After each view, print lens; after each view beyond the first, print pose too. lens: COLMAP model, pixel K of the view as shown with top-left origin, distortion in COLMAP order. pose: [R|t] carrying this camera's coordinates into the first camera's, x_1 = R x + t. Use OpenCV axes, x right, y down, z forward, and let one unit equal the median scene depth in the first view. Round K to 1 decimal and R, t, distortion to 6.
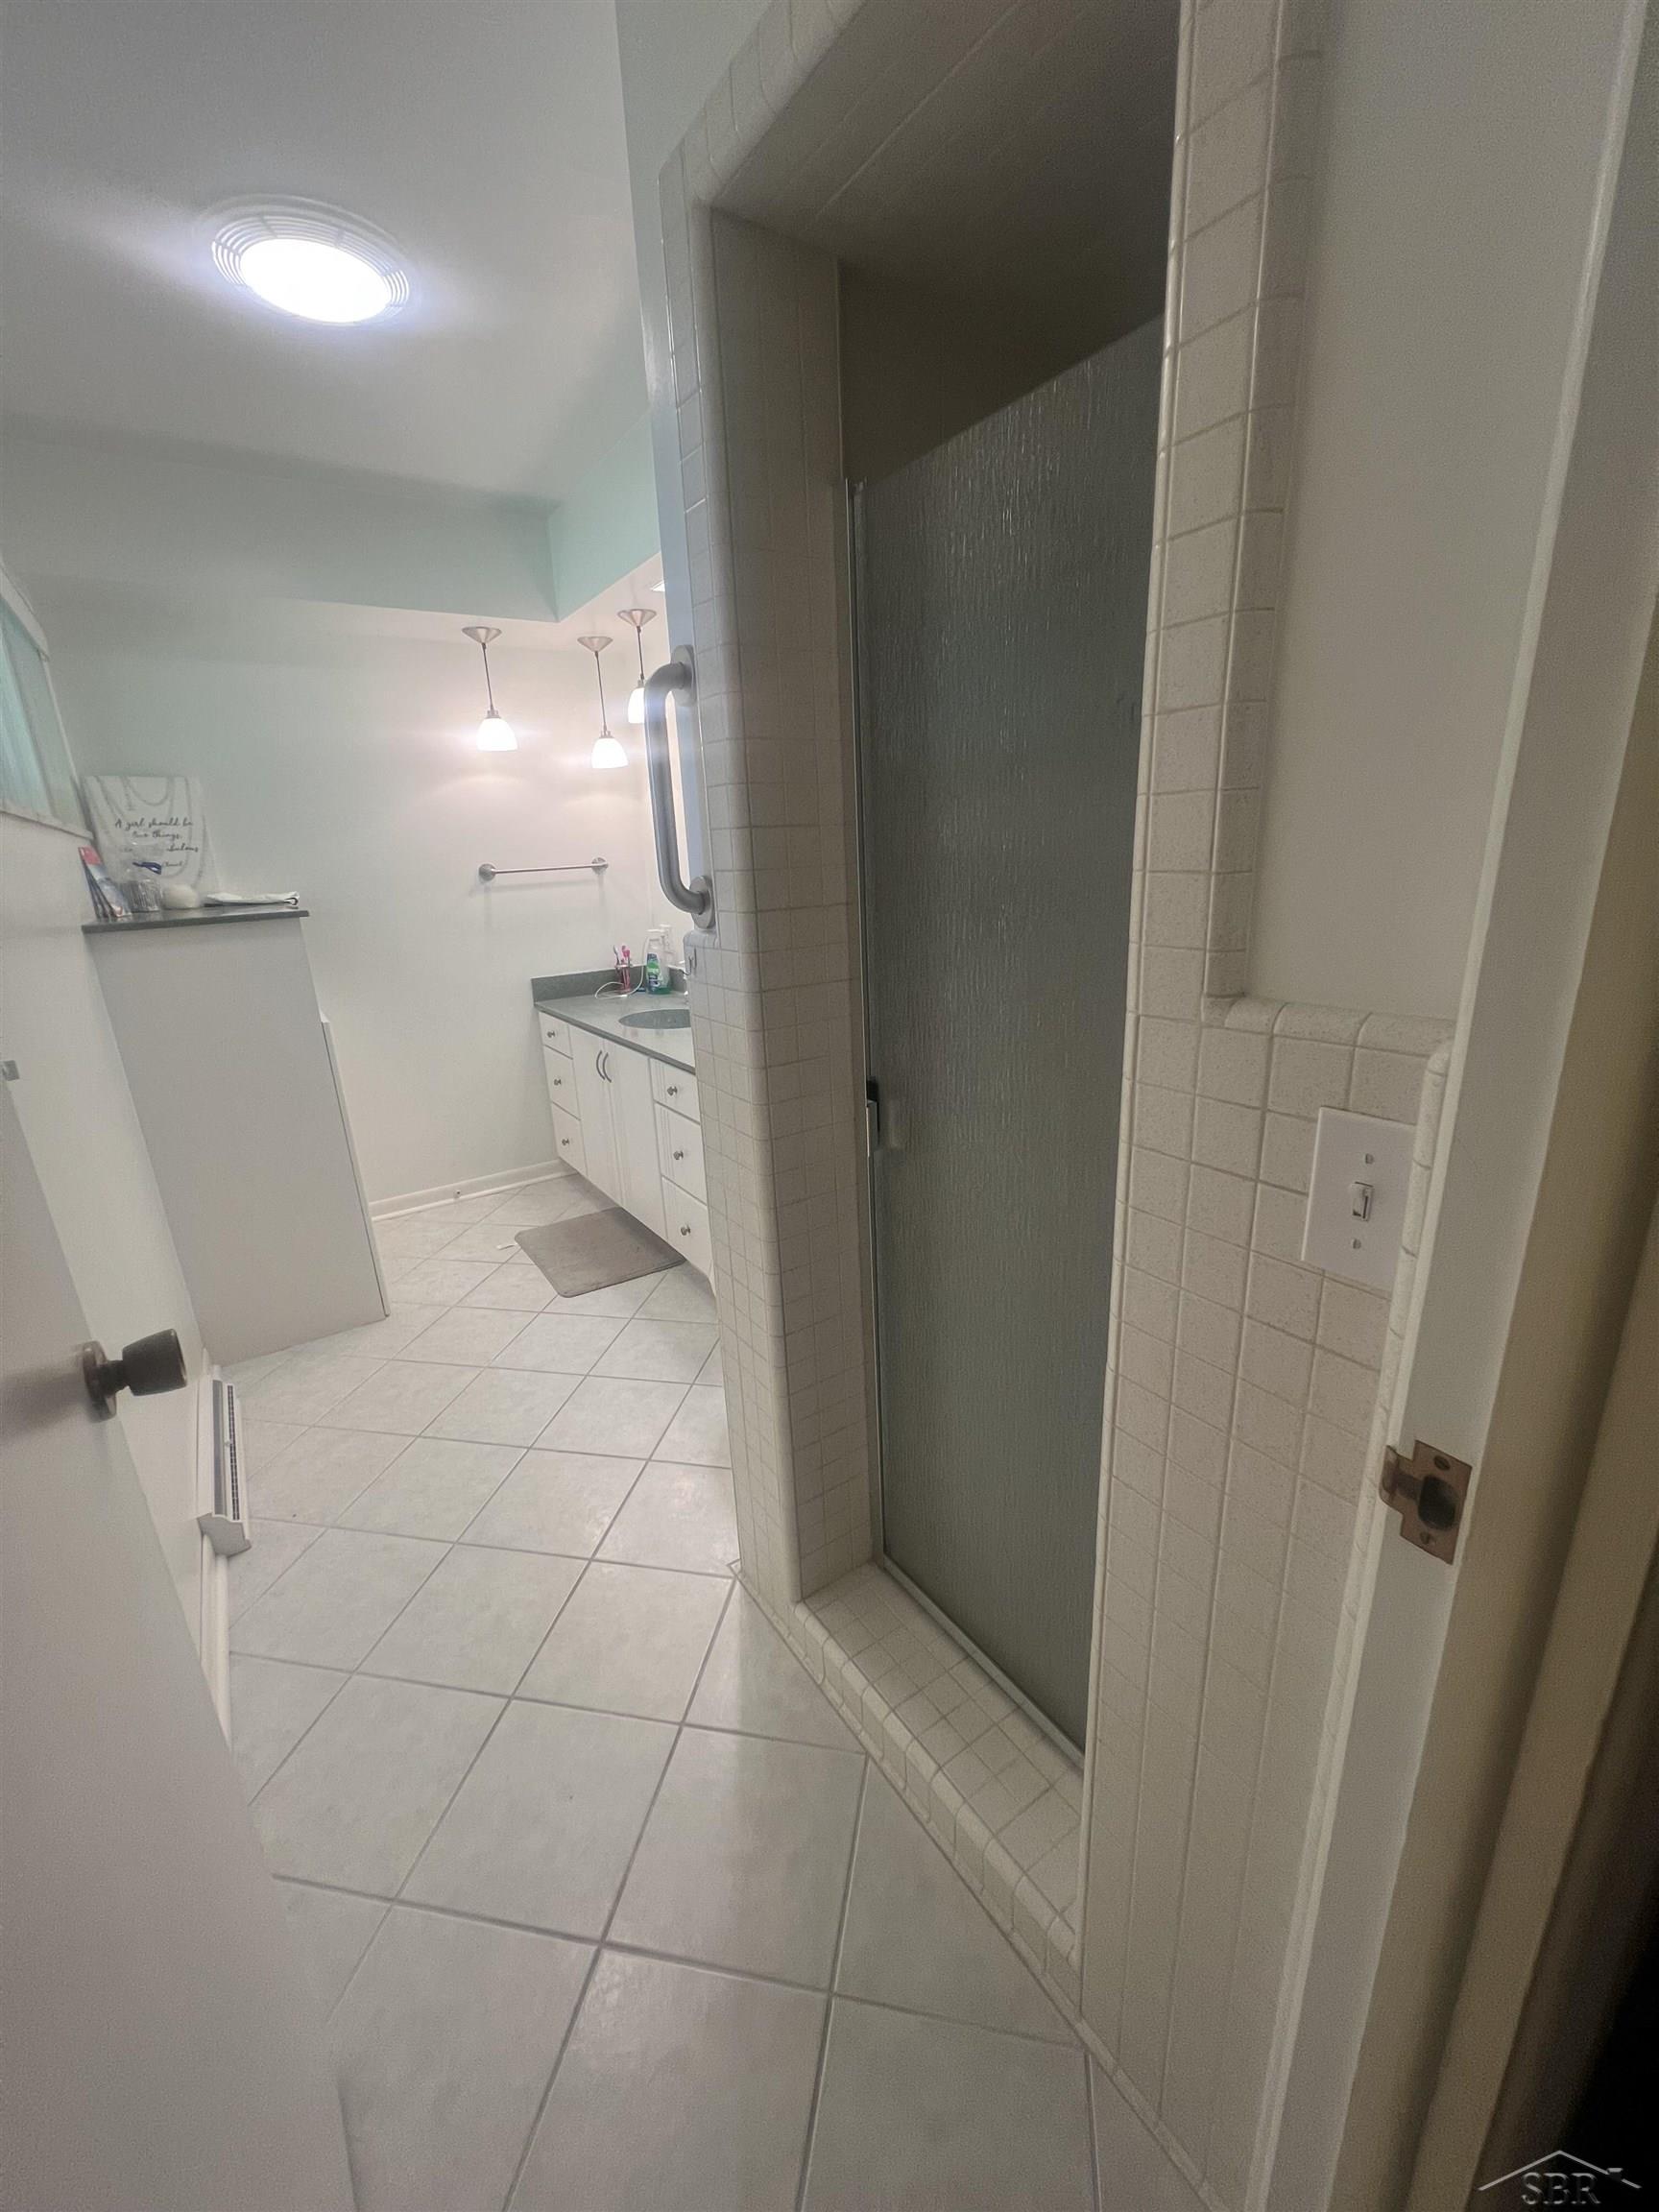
lens RADIAL K [[885.4, 0, 830.1], [0, 885.4, 1109.7], [0, 0, 1]] dist [-0.001840, -0.000153]
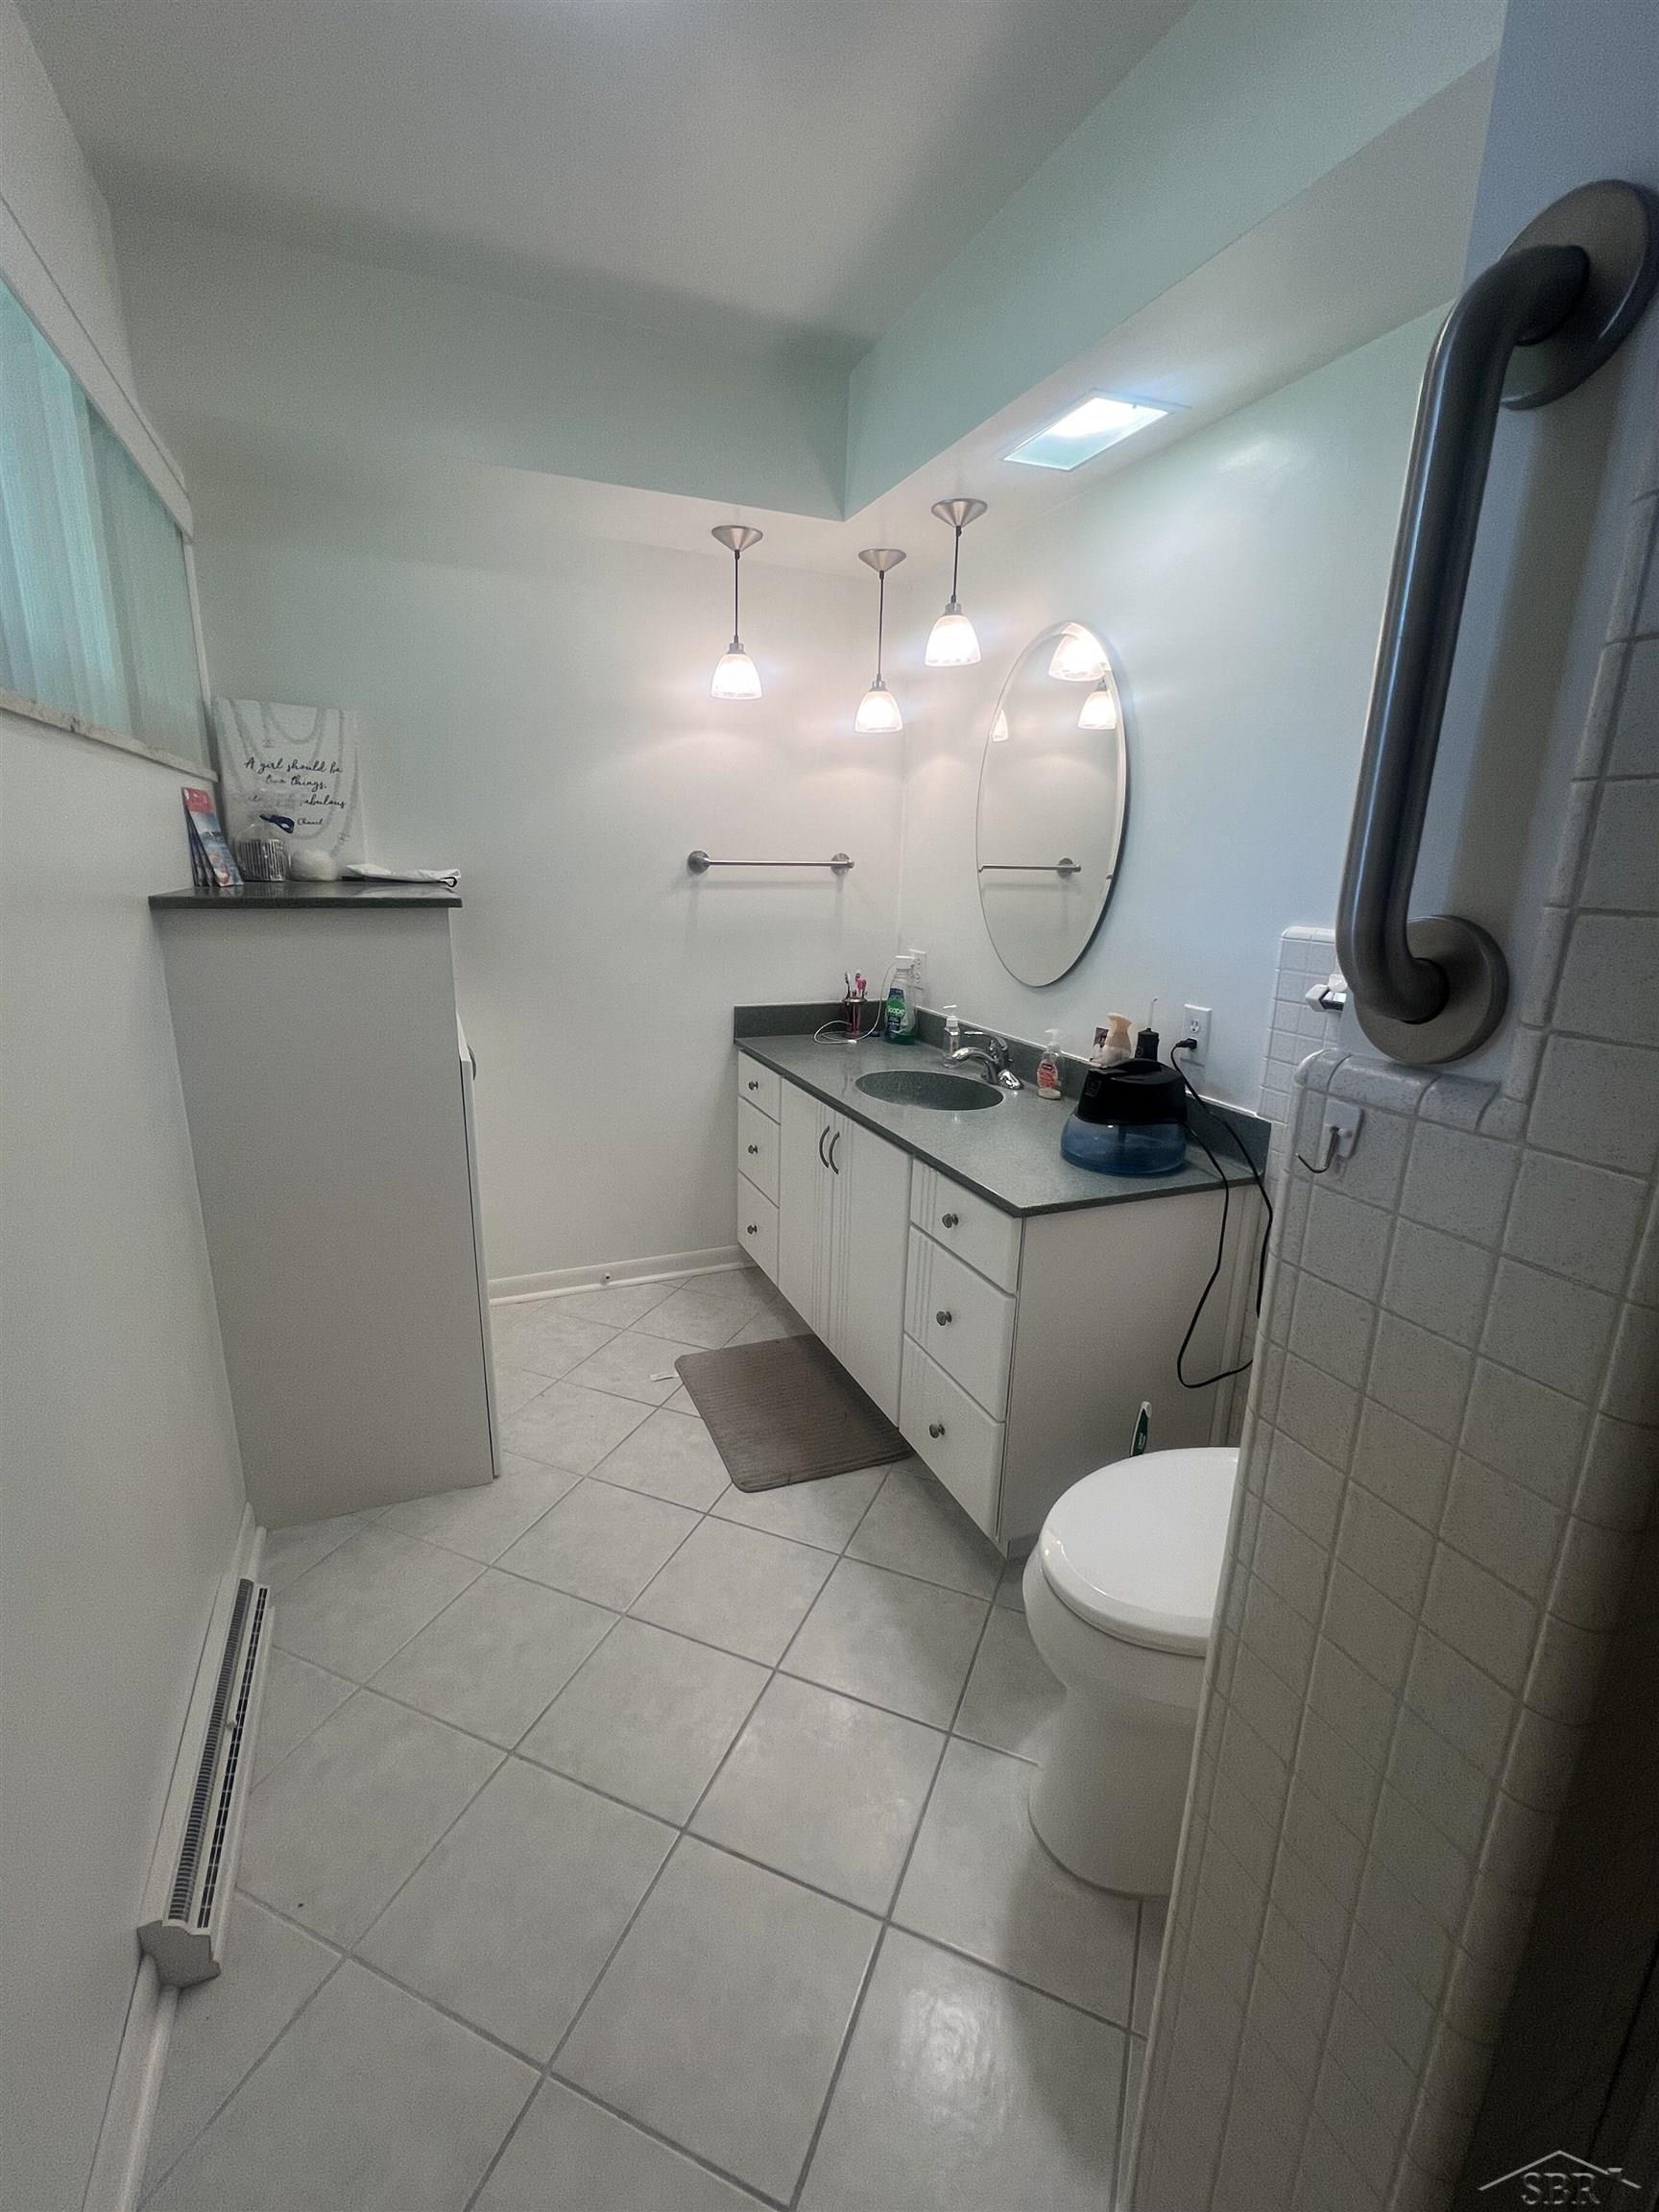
lens RADIAL K [[967.8, 0, 826.3], [0, 967.8, 1108.7], [0, 0, 1]] dist [0.000554, 0.000781]
pose [[0.978579, 0.114509, -0.171088, -0.140299], [-0.119683, 0.992606, -0.020207, -0.069123], [0.167509, 0.040251, 0.985048, 0.264579]]
